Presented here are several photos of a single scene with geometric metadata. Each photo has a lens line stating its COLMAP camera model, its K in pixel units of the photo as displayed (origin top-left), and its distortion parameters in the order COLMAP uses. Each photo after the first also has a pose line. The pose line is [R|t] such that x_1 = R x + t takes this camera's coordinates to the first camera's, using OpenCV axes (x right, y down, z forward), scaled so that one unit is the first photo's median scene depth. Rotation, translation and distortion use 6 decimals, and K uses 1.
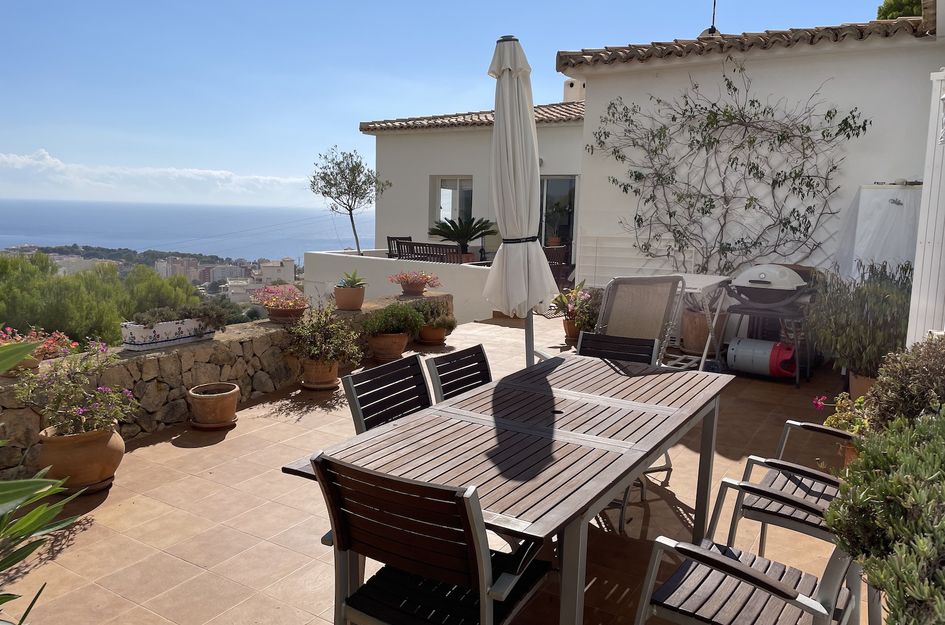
lens RADIAL K [[712.3, 0, 472.0], [0, 712.3, 304.6], [0, 0, 1]] dist [0.093916, -0.125313]
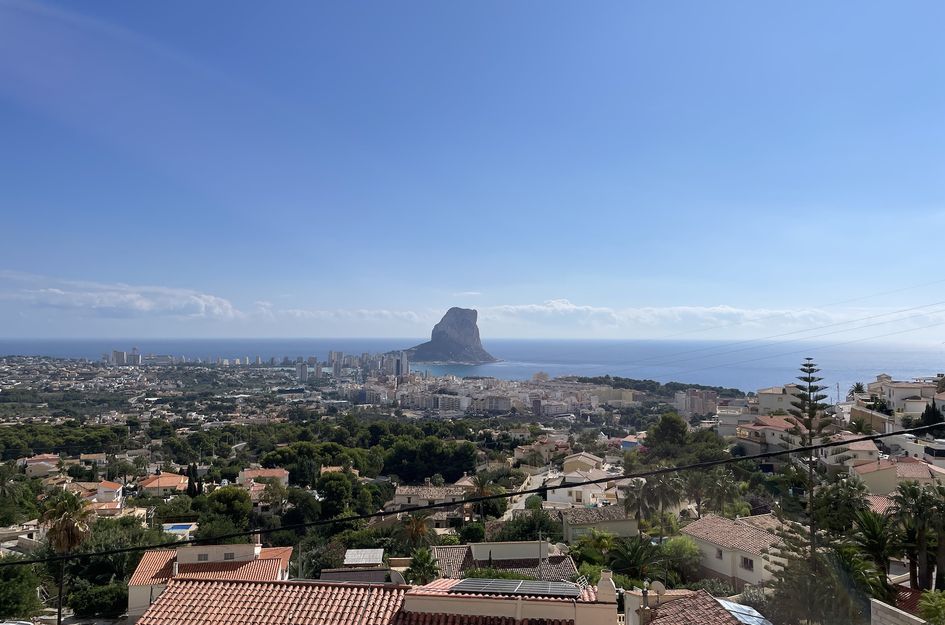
lens RADIAL K [[712.3, 0, 470.9], [0, 712.3, 305.9], [0, 0, 1]] dist [0.093916, -0.125313]
pose [[0.764266, -0.050168, -0.642946, -0.010878], [-0.069425, 0.984776, -0.159365, 0.002390], [0.641153, 0.166434, 0.749148, 0.161713]]
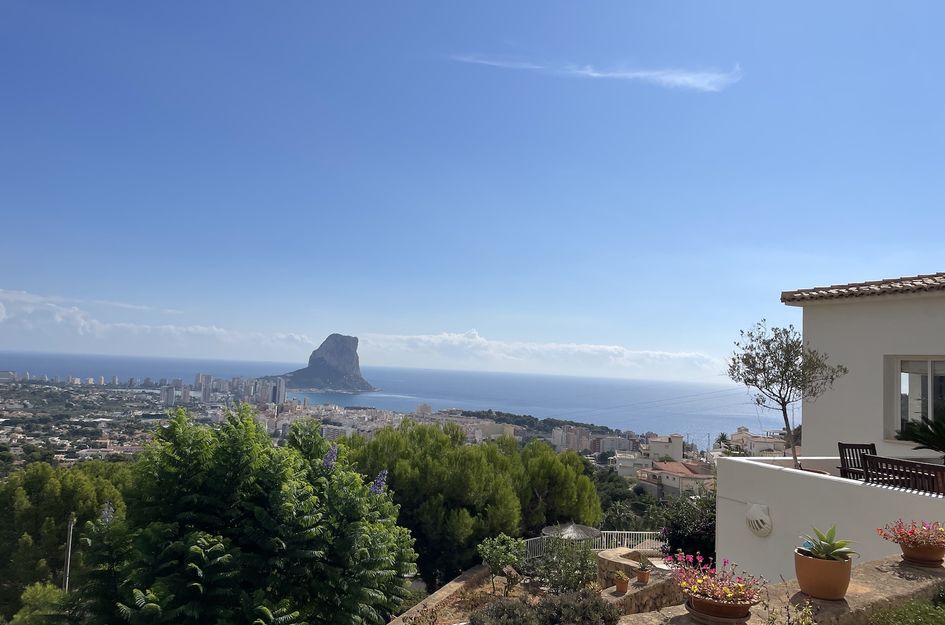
lens RADIAL K [[712.3, 0, 477.2], [0, 712.3, 302.9], [0, 0, 1]] dist [0.093916, -0.125313]
pose [[0.867800, -0.031043, -0.495942, -0.002870], [-0.089577, 0.971923, -0.217579, -0.001734], [0.488772, 0.233240, 0.840655, 0.007840]]
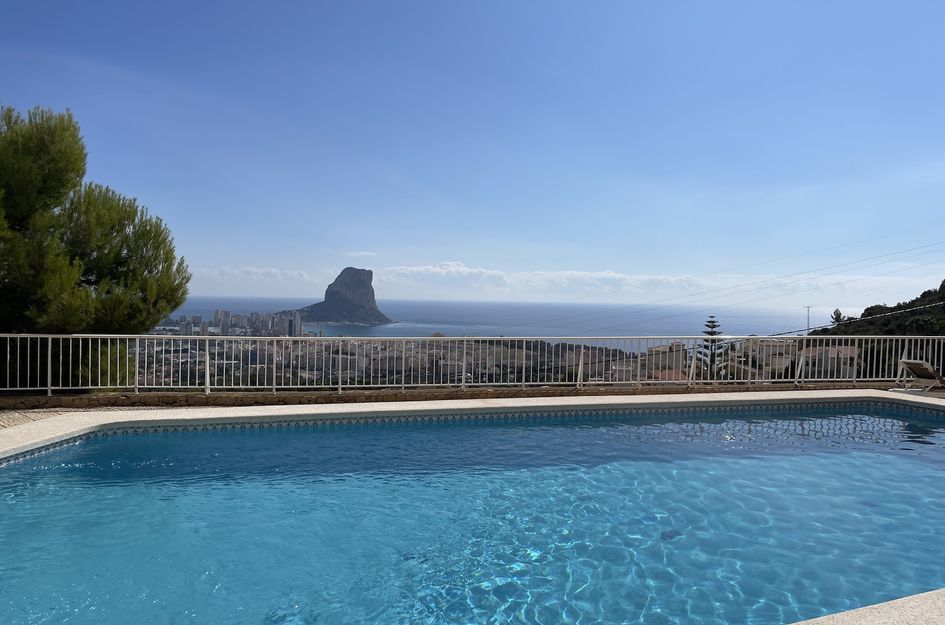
lens RADIAL K [[712.3, 0, 473.7], [0, 712.3, 311.8], [0, 0, 1]] dist [0.093916, -0.125313]
pose [[0.853224, -0.001581, -0.521543, -0.008743], [-0.064150, 0.992084, -0.107955, 0.010219], [0.517585, 0.125567, 0.846368, 0.111083]]
